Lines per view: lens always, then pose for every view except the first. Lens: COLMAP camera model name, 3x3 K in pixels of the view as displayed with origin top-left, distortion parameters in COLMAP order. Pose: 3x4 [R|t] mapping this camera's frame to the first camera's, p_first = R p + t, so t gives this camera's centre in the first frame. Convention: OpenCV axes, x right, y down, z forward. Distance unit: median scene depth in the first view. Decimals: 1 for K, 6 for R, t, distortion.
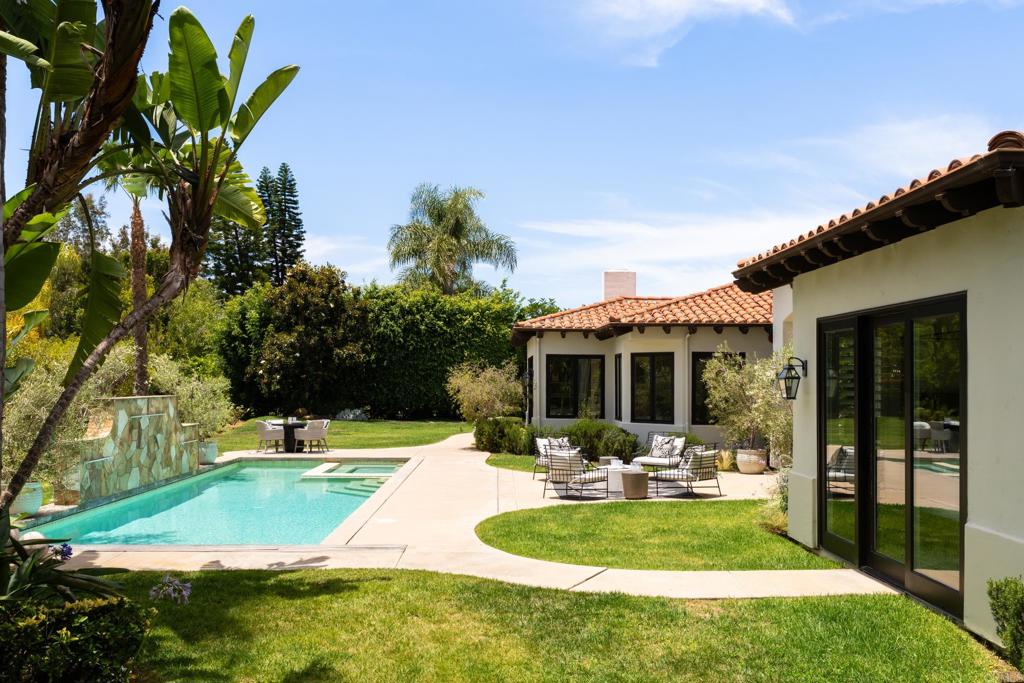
lens RADIAL K [[887.7, 0, 514.6], [0, 887.7, 343.4], [0, 0, 1]] dist [-0.009209, -0.000856]
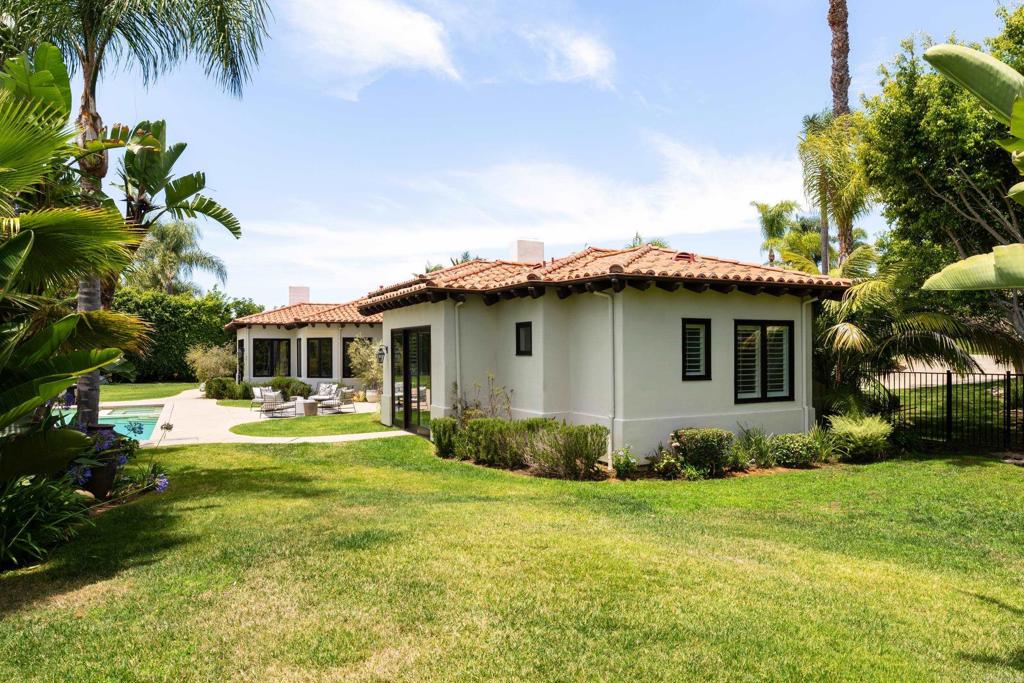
lens RADIAL K [[660.8, 0, 518.0], [0, 660.8, 338.3], [0, 0, 1]] dist [-0.000893, -0.002028]
pose [[0.902557, -0.005300, 0.430538, -0.054900], [-0.005570, 0.999697, 0.023983, -0.022755], [-0.430535, -0.024044, 0.902254, -0.357408]]
